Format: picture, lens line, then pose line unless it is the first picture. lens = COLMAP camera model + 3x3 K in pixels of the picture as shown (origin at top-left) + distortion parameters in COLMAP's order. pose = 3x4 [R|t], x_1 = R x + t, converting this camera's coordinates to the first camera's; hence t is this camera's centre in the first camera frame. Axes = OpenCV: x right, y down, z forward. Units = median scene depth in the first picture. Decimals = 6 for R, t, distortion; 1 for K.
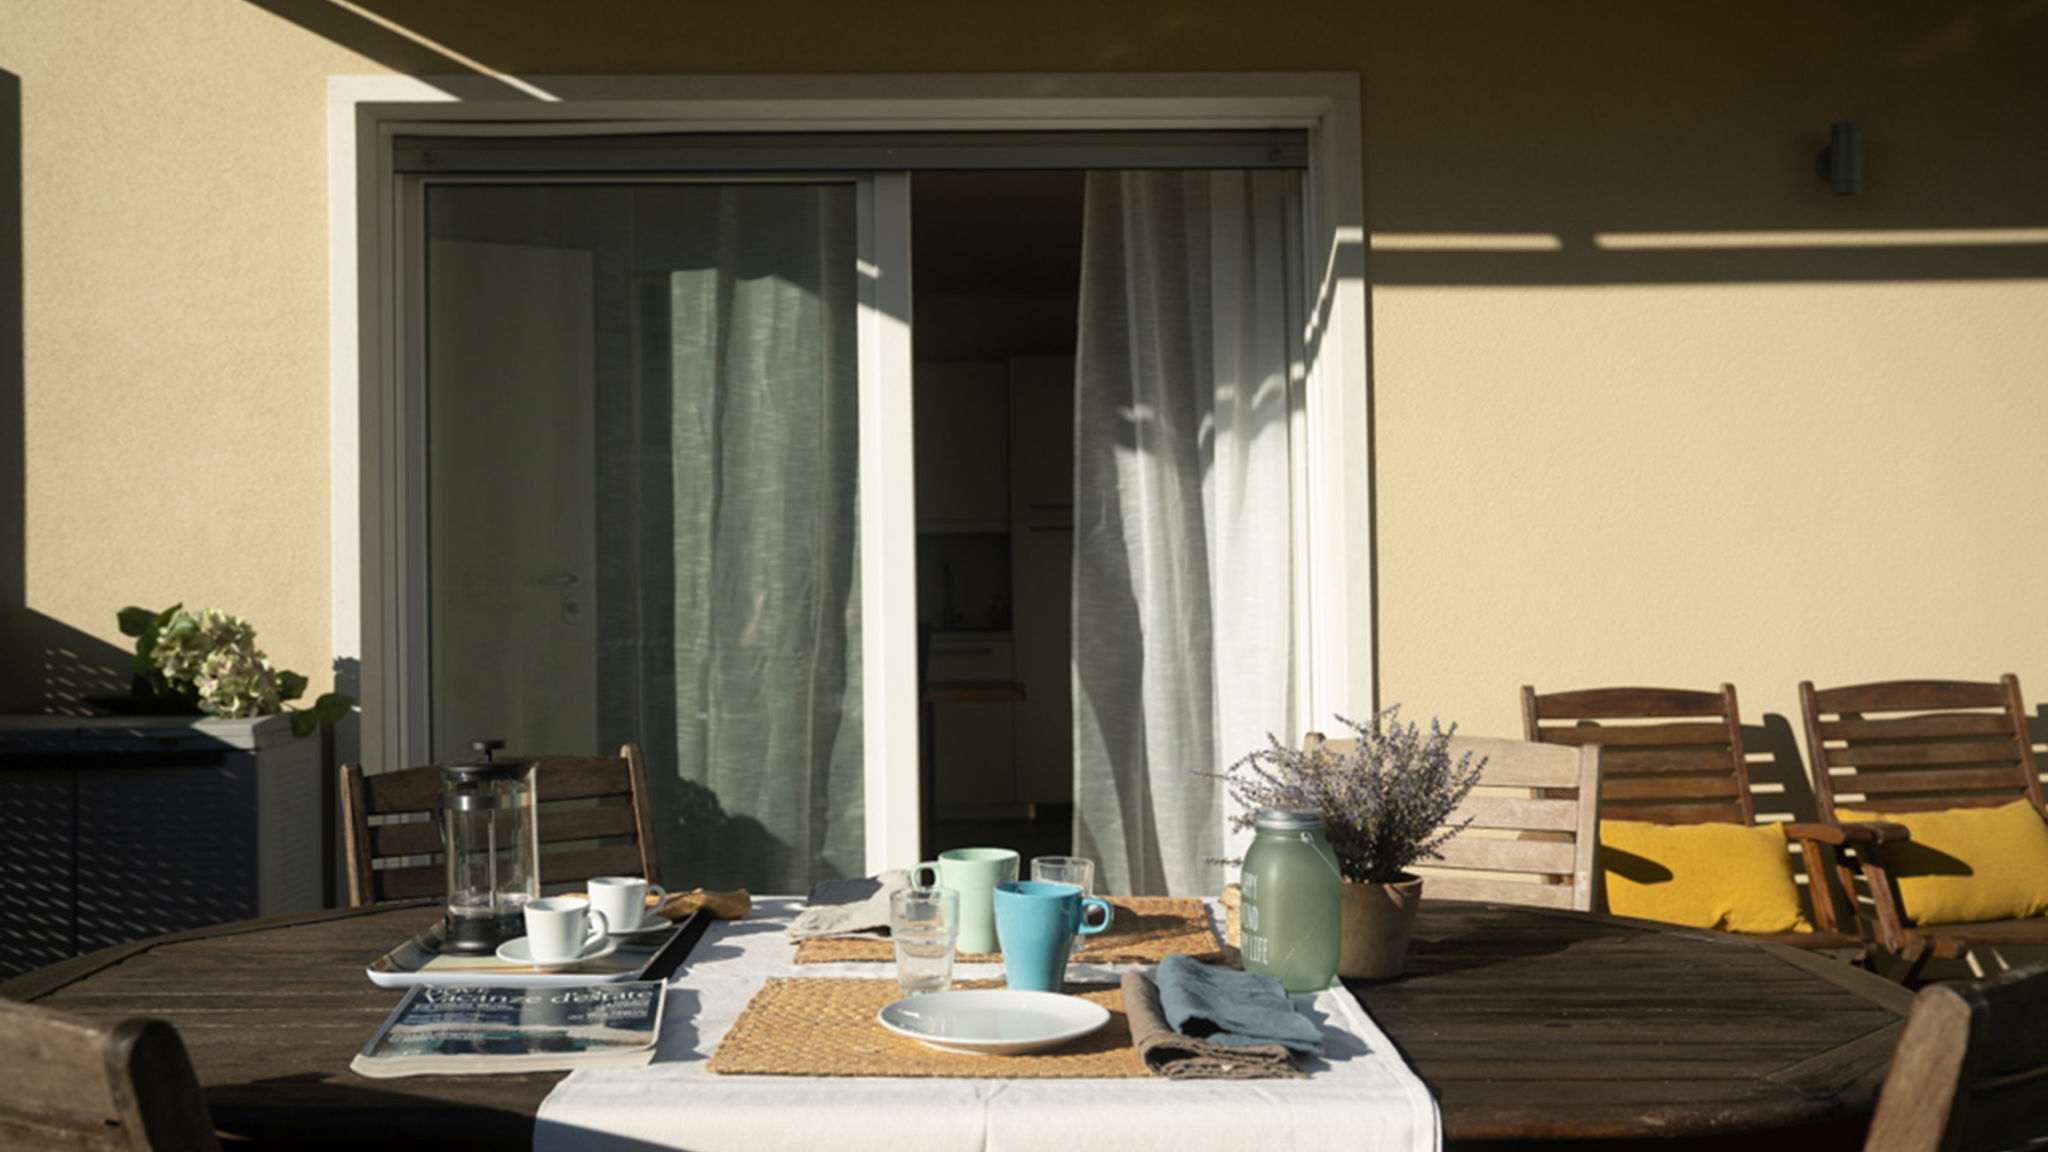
lens RADIAL K [[1783.6, 0, 1013.4], [0, 1783.6, 603.6], [0, 0, 1]] dist [-0.008871, 0.013561]
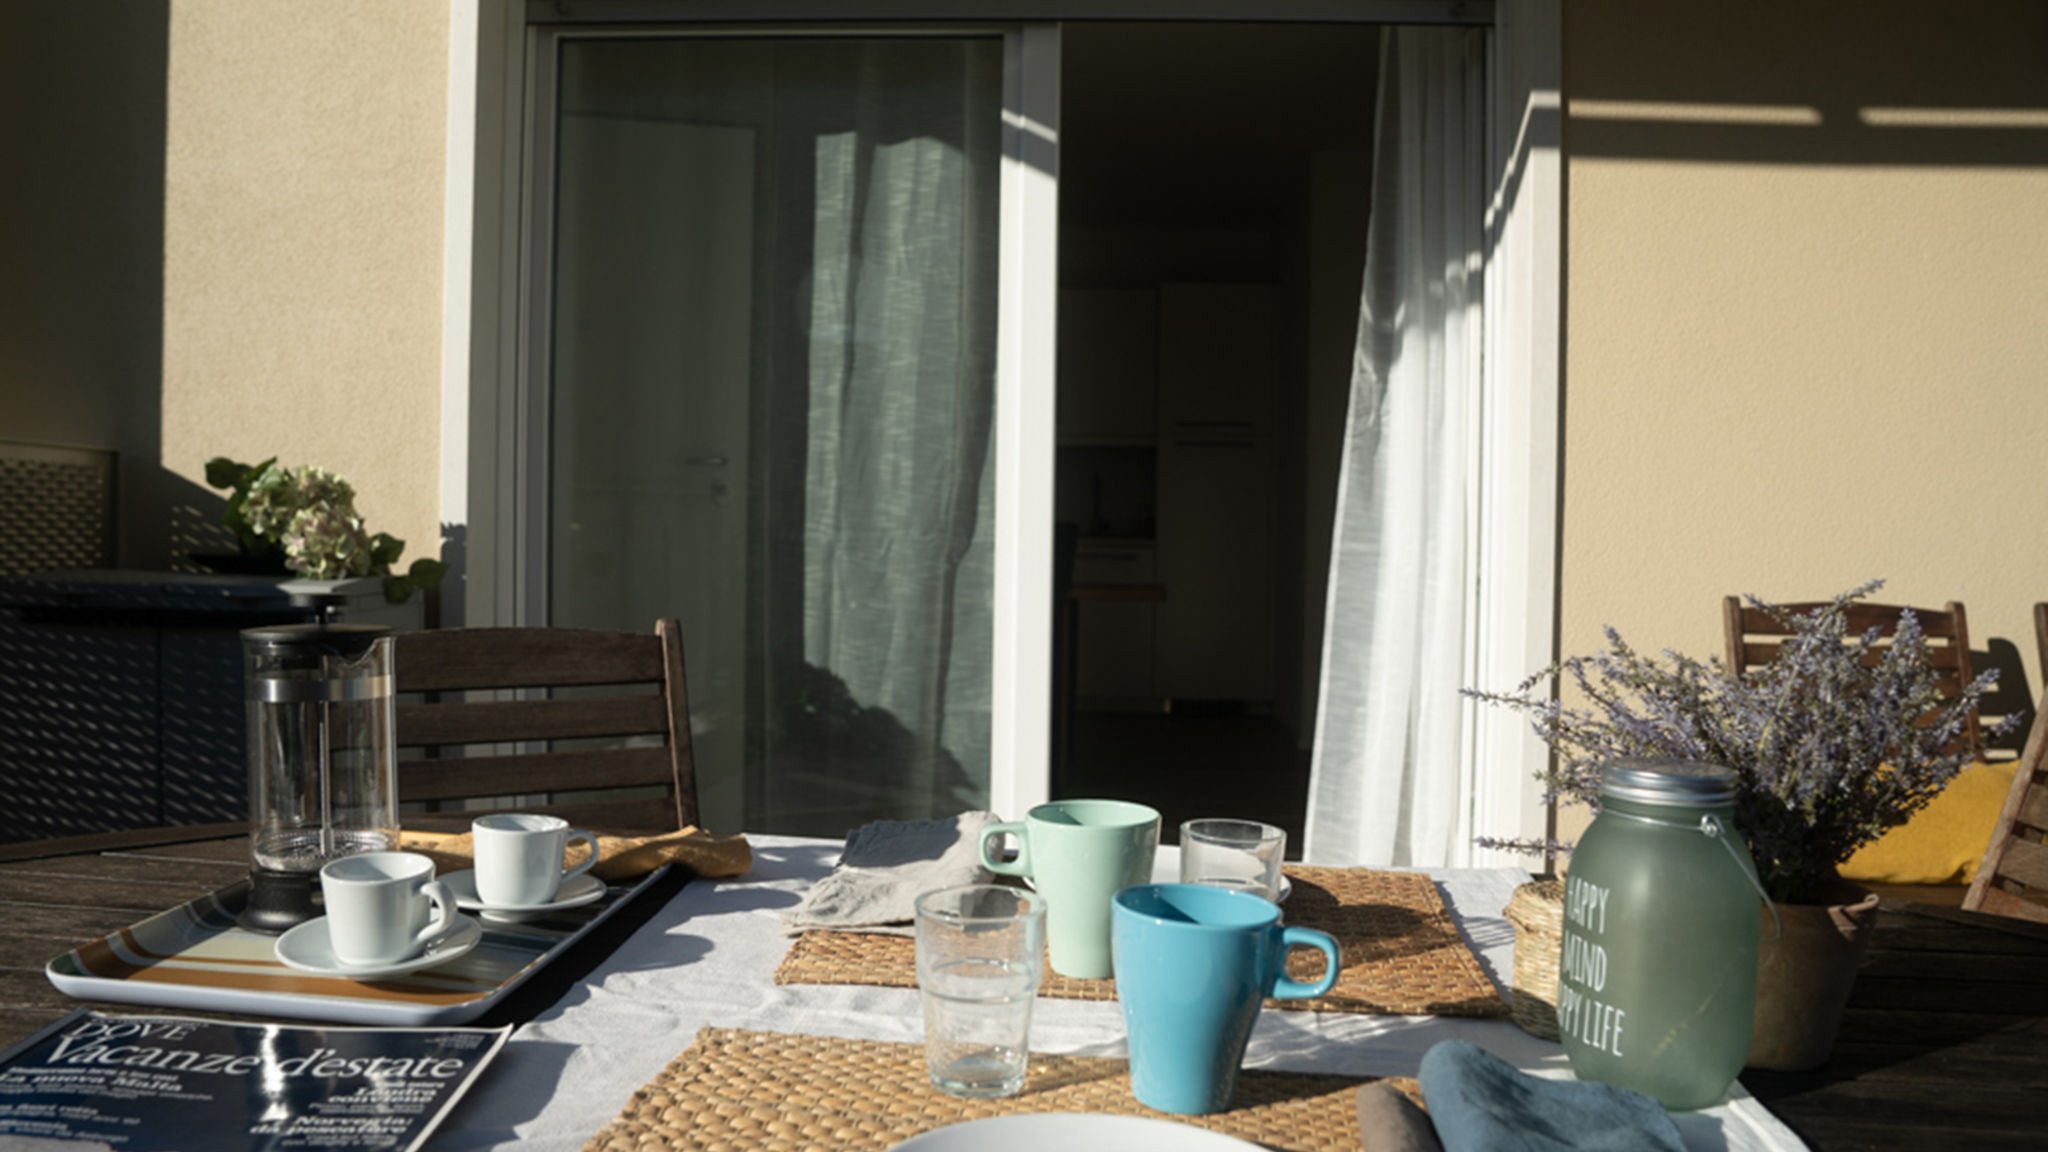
lens RADIAL K [[1441.5, 0, 1024.0], [0, 1441.5, 576.0], [0, 0, 1]] dist [-0.145294, 0.122812]
pose [[0.995349, 0.034130, -0.090081, -0.001001], [-0.031271, 0.998967, 0.032960, 0.024310], [0.091113, -0.029990, 0.995389, 0.274453]]
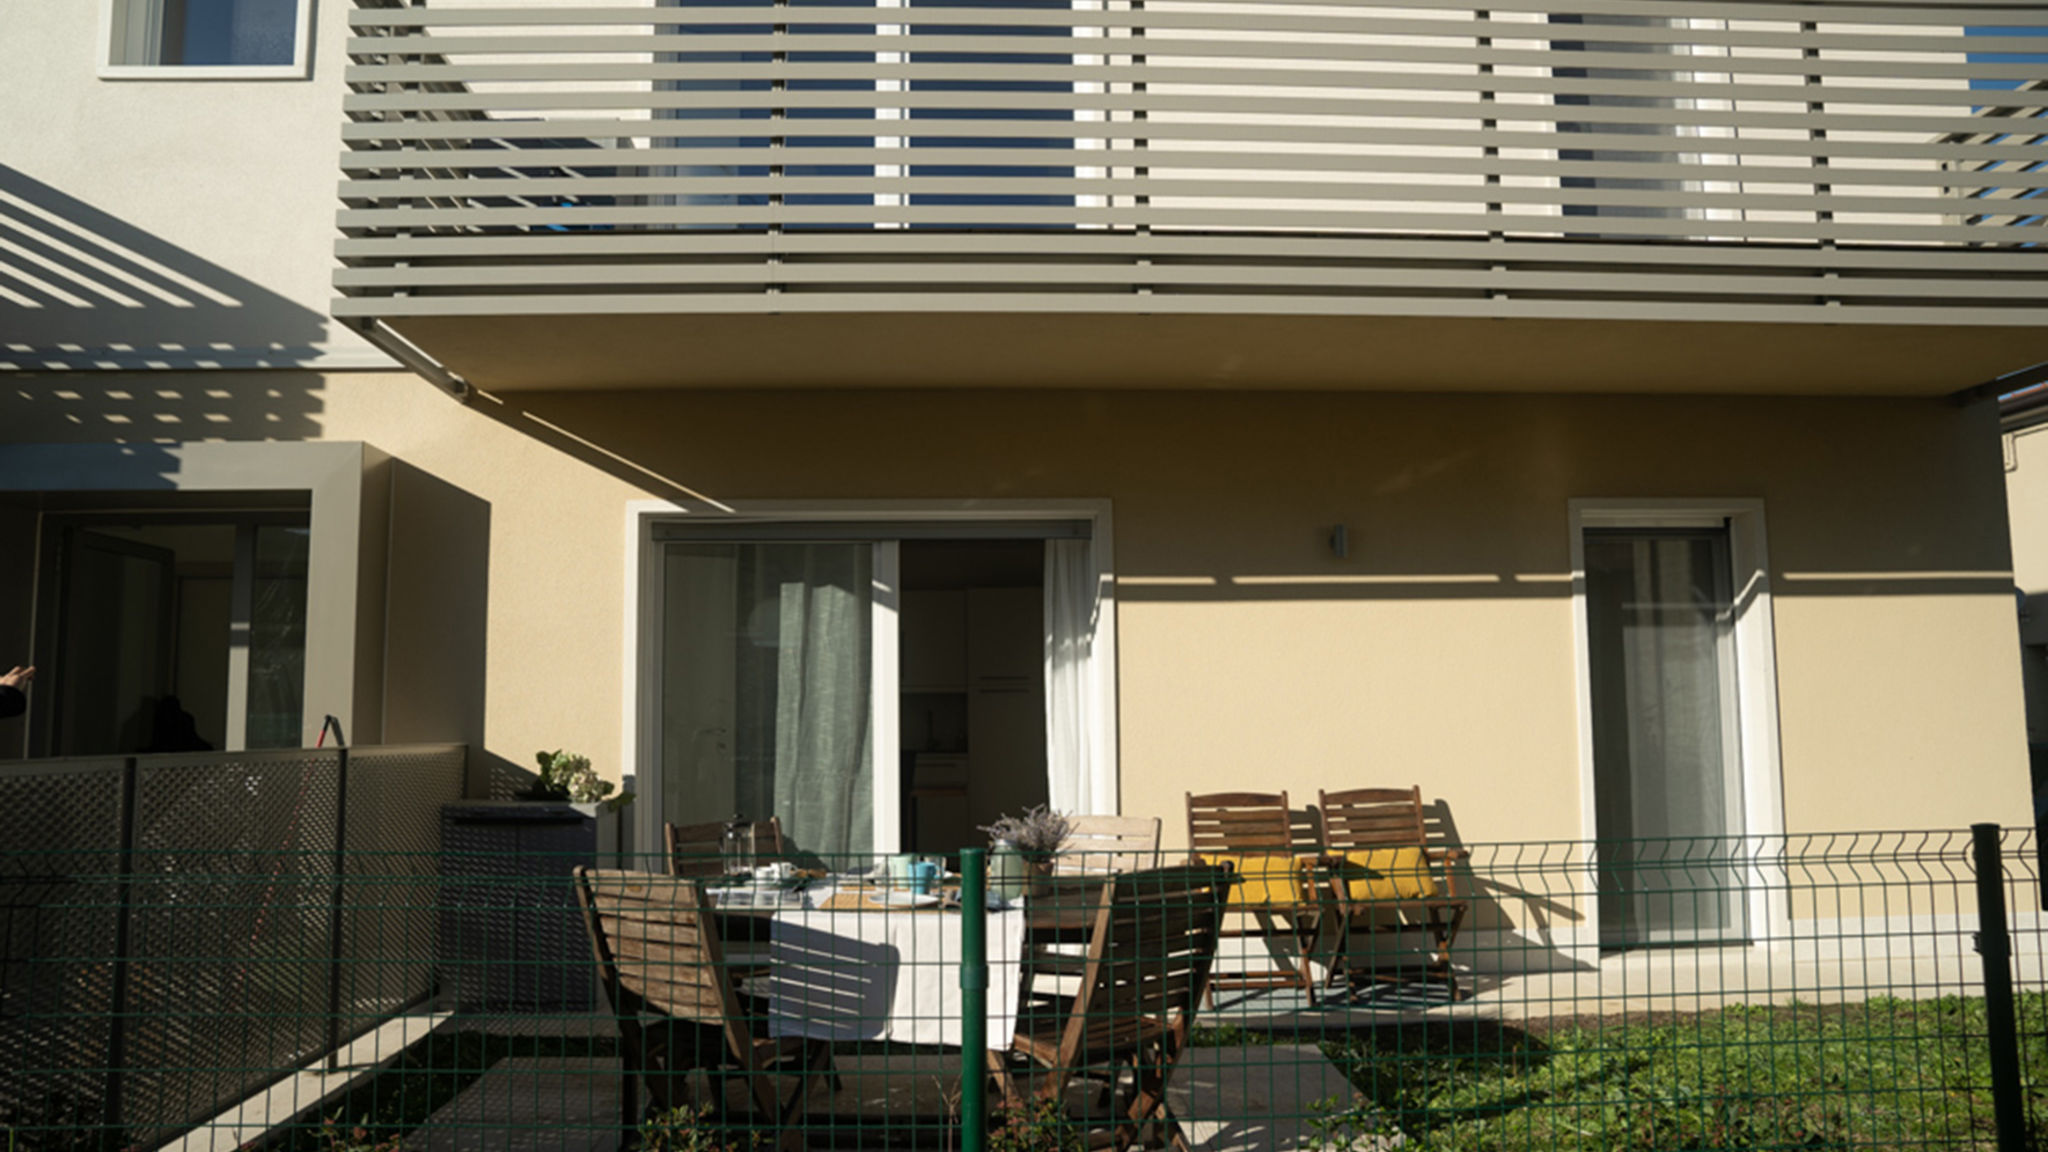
lens RADIAL K [[1441.5, 0, 1024.0], [0, 1441.5, 576.0], [0, 0, 1]] dist [-0.145294, 0.122812]
pose [[0.999928, 0.005656, 0.010625, 0.074917], [-0.004640, 0.995623, -0.093344, -0.048647], [-0.011106, 0.093288, 0.995577, -0.703949]]
